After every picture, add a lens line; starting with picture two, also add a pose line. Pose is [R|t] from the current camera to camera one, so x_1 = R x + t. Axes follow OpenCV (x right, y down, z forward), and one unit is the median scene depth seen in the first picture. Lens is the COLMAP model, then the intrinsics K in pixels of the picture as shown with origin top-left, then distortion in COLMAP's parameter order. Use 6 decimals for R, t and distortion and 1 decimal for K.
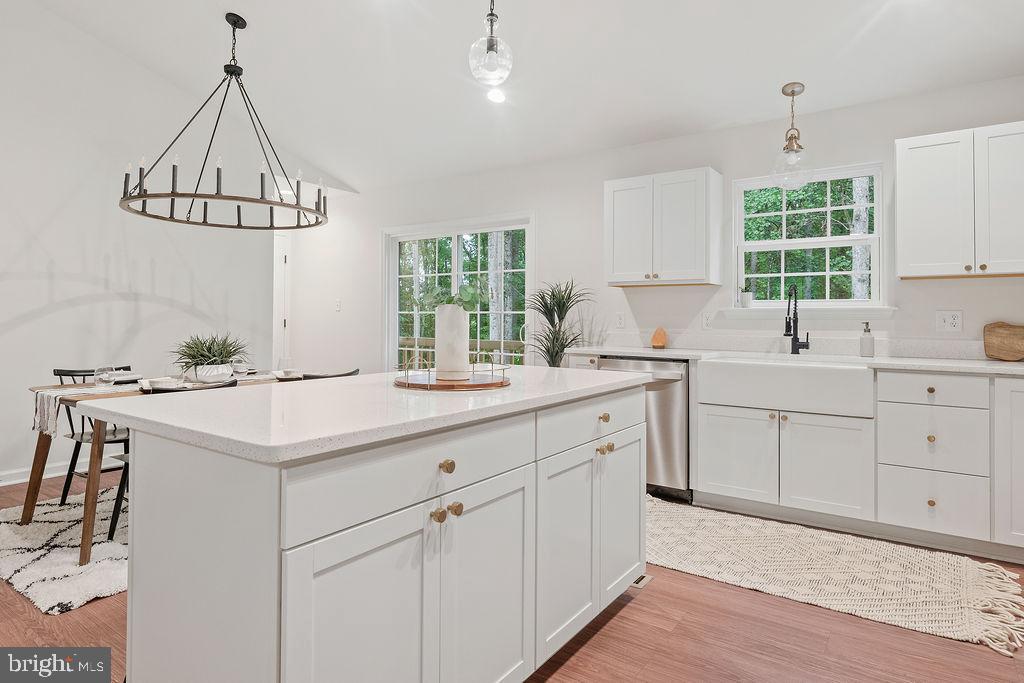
lens RADIAL K [[582.8, 0, 519.2], [0, 582.8, 309.3], [0, 0, 1]] dist [0.006411, -0.002236]
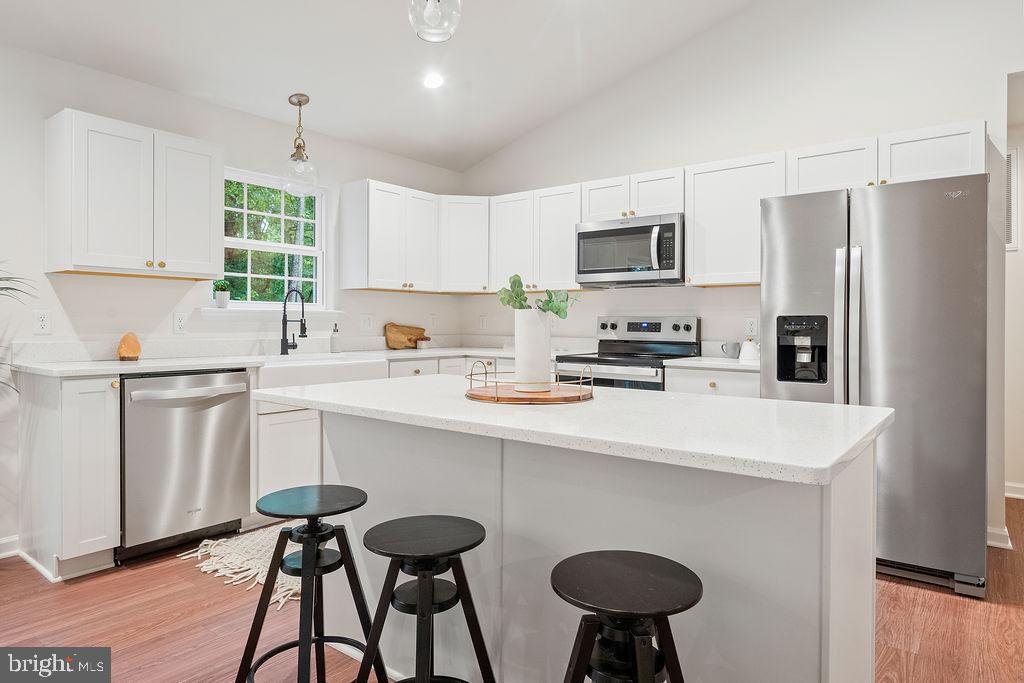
lens RADIAL K [[614.5, 0, 513.6], [0, 614.5, 327.4], [0, 0, 1]] dist [-0.003978, -0.002101]
pose [[0.050433, -0.013906, 0.998631, -0.608642], [-0.020992, 0.999667, 0.014981, 0.003420], [-0.998507, -0.021718, 0.050125, 0.555397]]
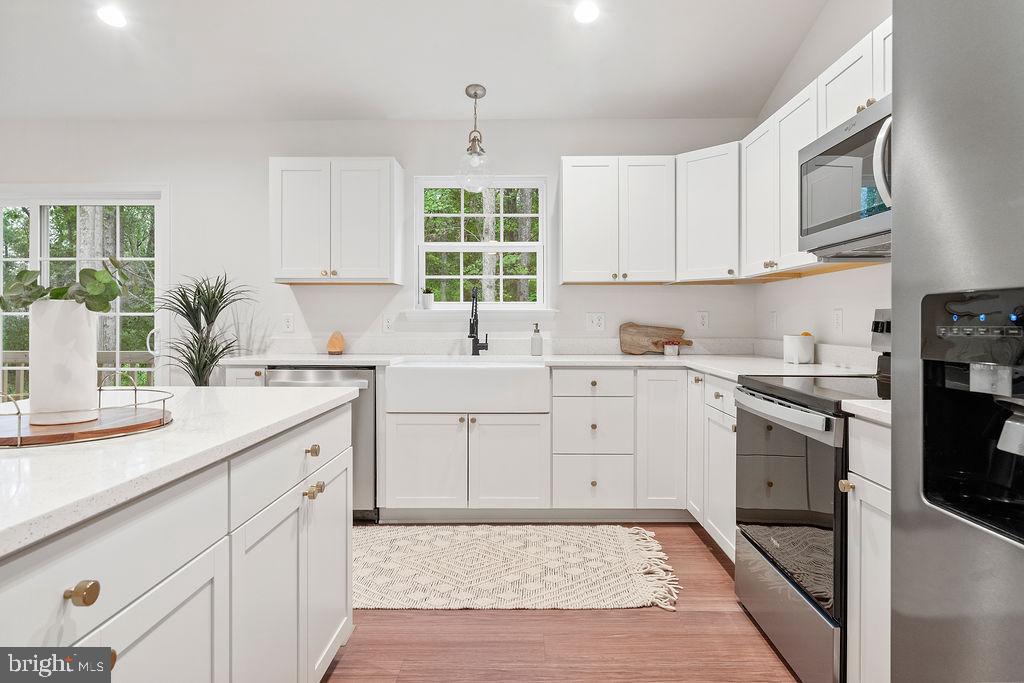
lens RADIAL K [[582.8, 0, 516.4], [0, 582.8, 321.8], [0, 0, 1]] dist [0.006411, -0.002236]
pose [[0.829121, -0.006457, 0.559031, -0.035370], [-0.003472, 0.999855, 0.016698, 0.001231], [-0.559058, -0.015786, 0.828978, 0.124774]]
